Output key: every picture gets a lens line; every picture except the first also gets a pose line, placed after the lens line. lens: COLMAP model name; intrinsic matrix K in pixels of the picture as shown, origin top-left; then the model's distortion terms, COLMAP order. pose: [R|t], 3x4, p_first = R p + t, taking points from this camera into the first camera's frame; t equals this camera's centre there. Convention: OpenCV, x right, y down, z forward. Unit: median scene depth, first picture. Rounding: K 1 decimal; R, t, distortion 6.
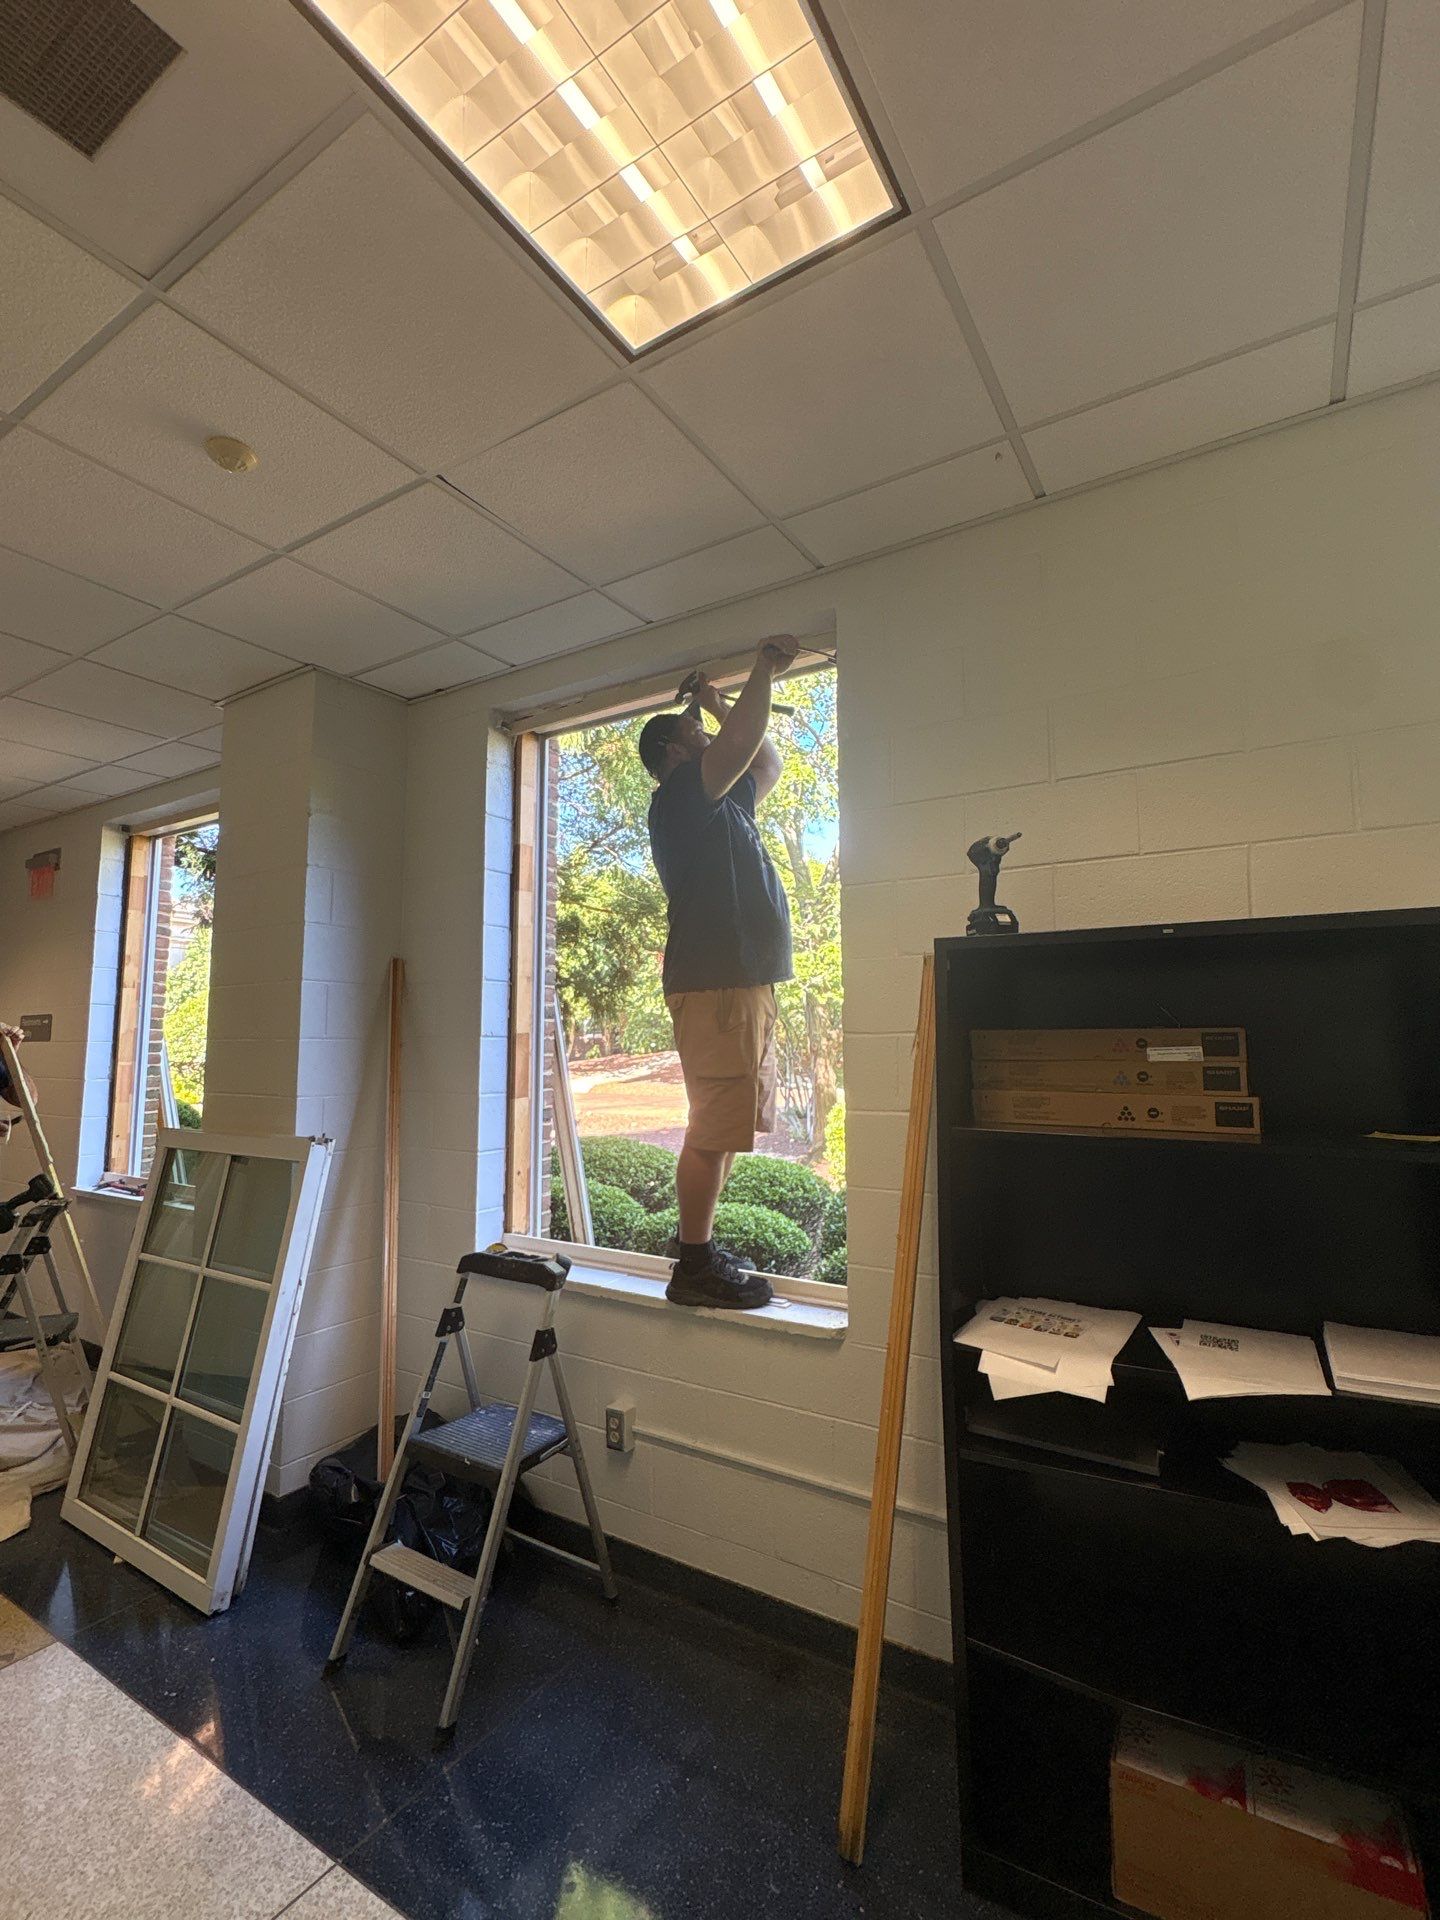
lens RADIAL K [[877.3, 0, 718.8], [0, 877.3, 961.3], [0, 0, 1]] dist [-0.008464, 0.000946]
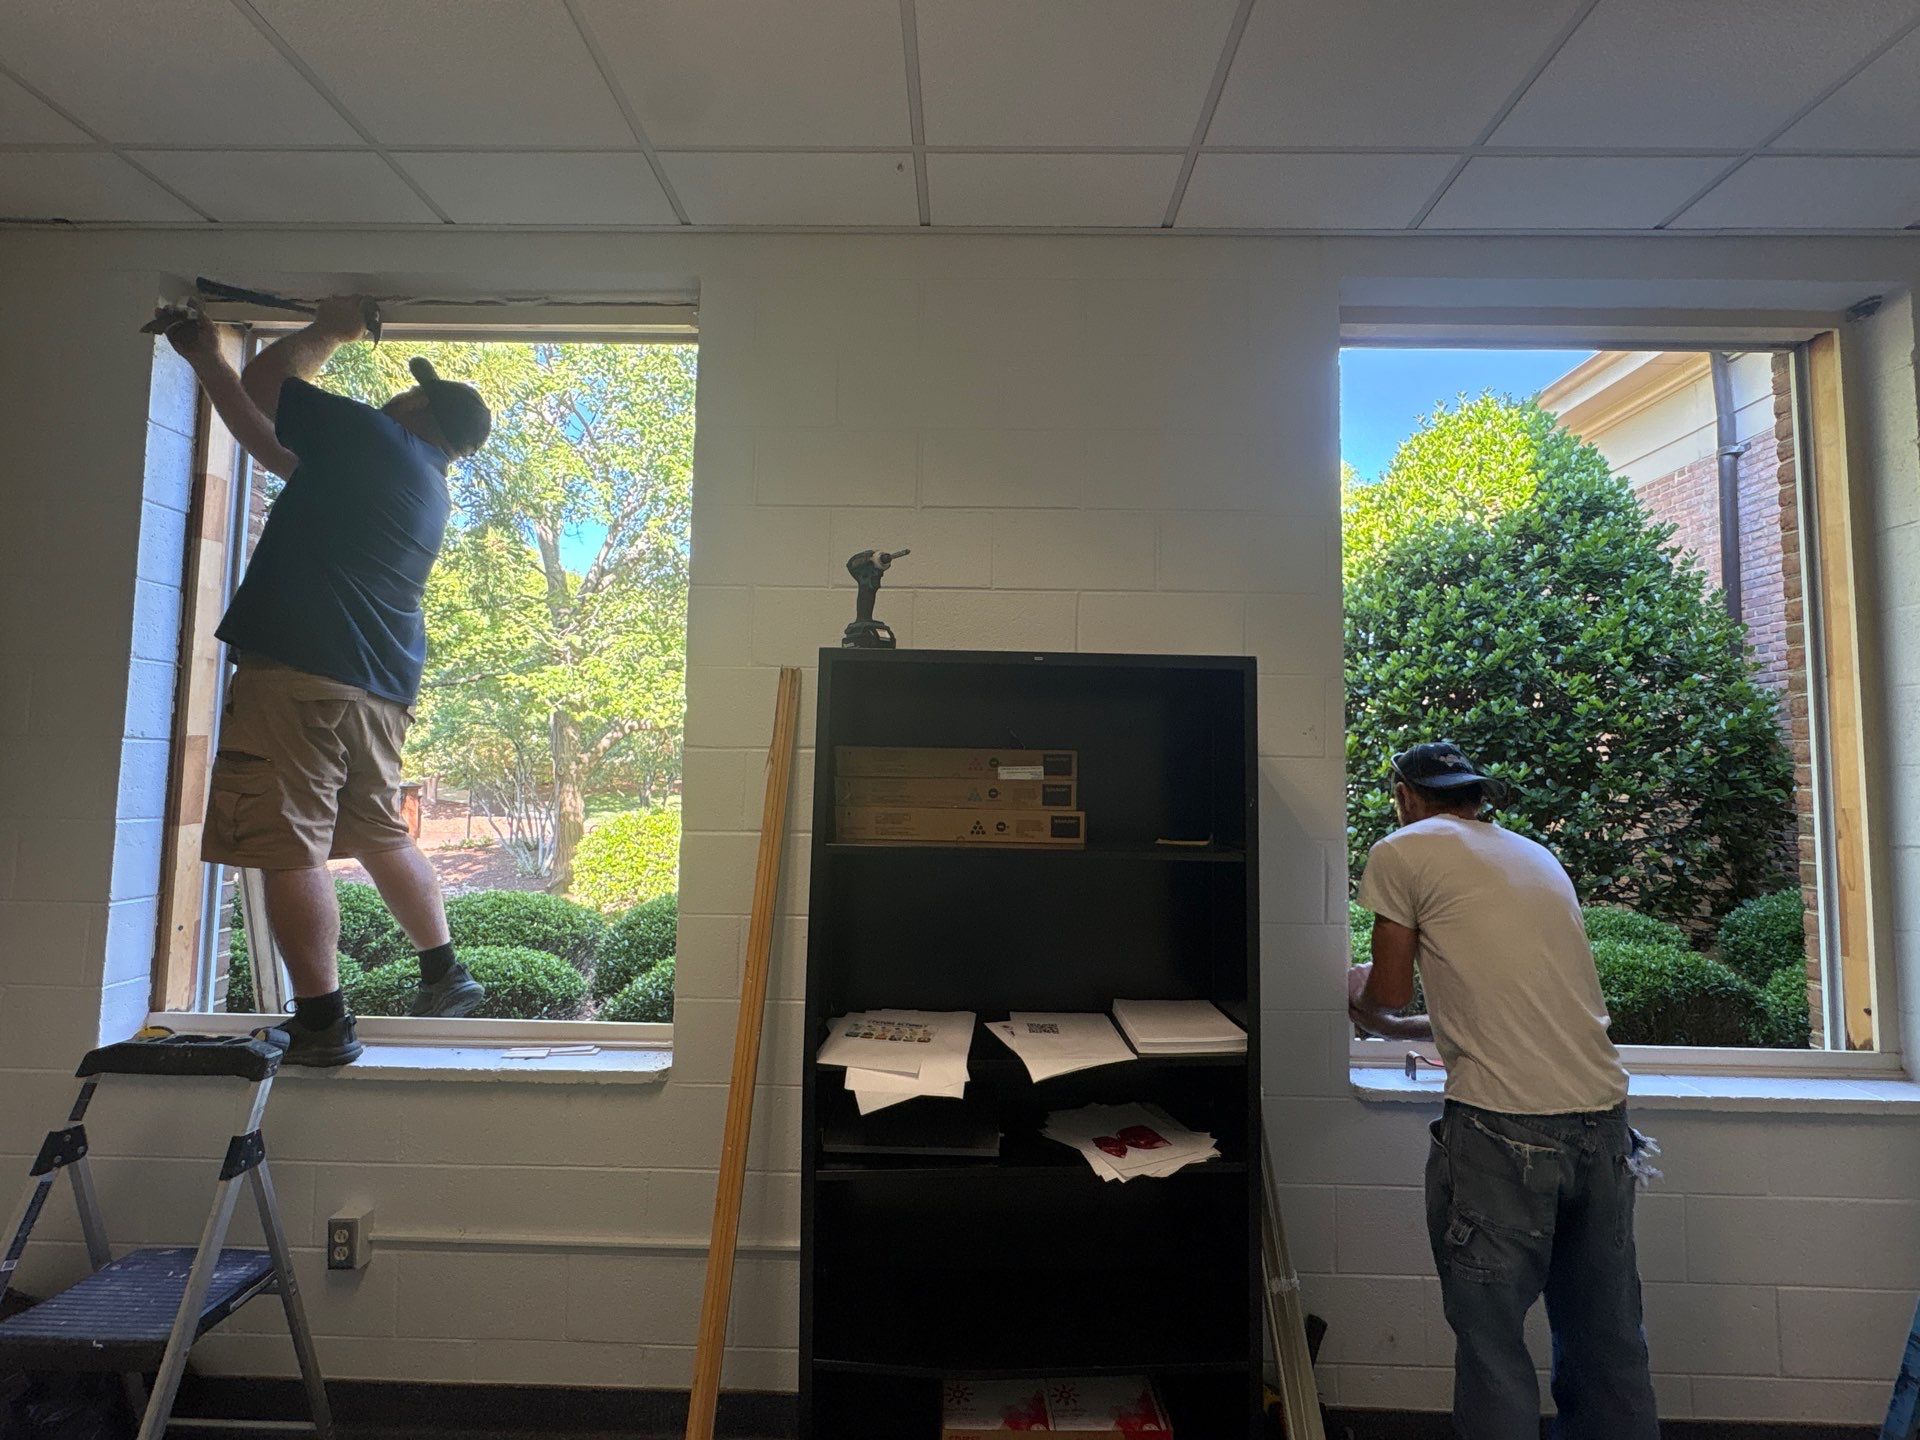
lens RADIAL K [[877.3, 0, 973.9], [0, 877.3, 719.0], [0, 0, 1]] dist [-0.008464, 0.000946]
pose [[0.849031, 0.051178, 0.525858, -0.100521], [-0.068601, 0.997550, 0.013676, 0.024951], [-0.523870, -0.047685, 0.850463, 0.089606]]
